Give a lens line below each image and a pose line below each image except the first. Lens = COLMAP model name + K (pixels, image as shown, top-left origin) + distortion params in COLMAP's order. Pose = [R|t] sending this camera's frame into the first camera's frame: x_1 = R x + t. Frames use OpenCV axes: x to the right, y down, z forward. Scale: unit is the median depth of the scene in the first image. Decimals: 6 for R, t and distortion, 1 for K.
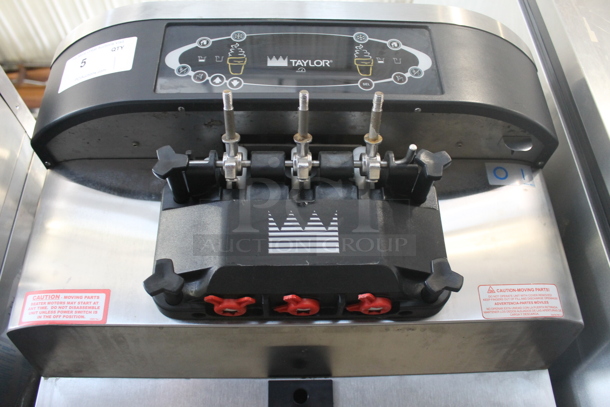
lens RADIAL K [[520.6, 0, 305.0], [0, 520.6, 203.5], [0, 0, 1]] dist [-0.176068, 0.143447]
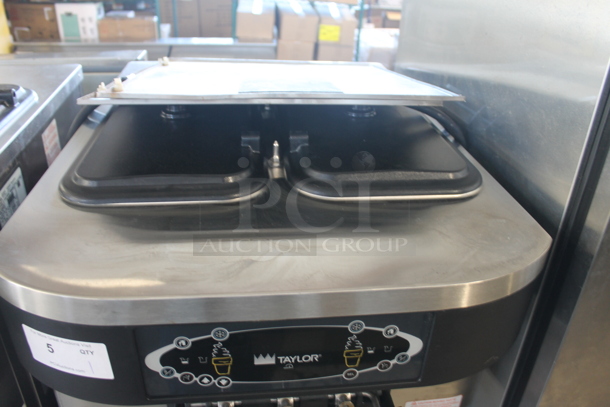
lens RADIAL K [[520.6, 0, 305.0], [0, 520.6, 203.5], [0, 0, 1]] dist [-0.176068, 0.143447]
pose [[0.994951, 0.010174, 0.099848, -0.077404], [-0.089784, 0.534838, 0.840171, -1.251289], [-0.044854, -0.844893, 0.533051, 0.735389]]
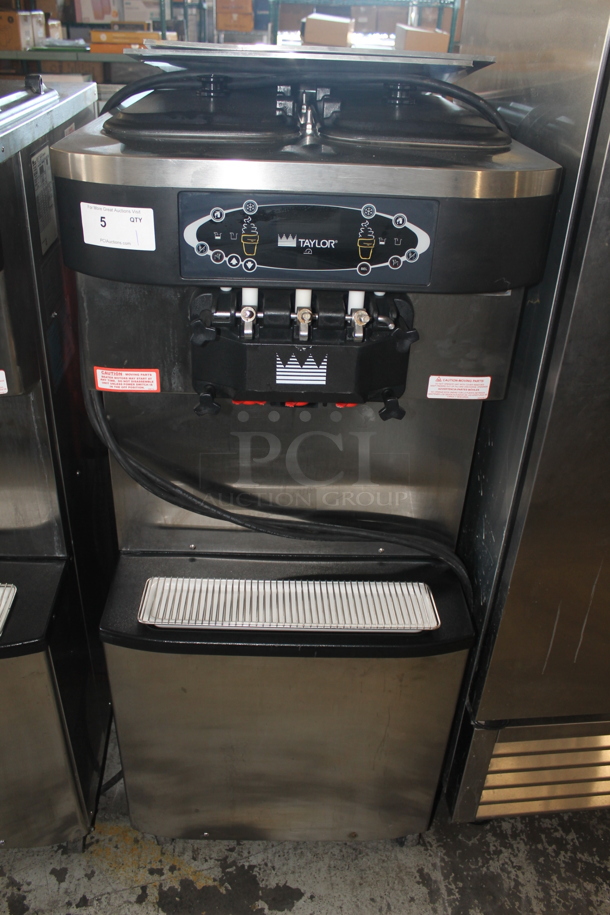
lens RADIAL K [[766.7, 0, 305.0], [0, 766.7, 457.5], [0, 0, 1]] dist [-0.170350, 0.143080]
pose [[0.997867, 0.057619, 0.030683, -0.038760], [-0.055256, 0.495246, 0.866994, -1.453862], [0.034760, -0.866840, 0.497373, -0.201414]]
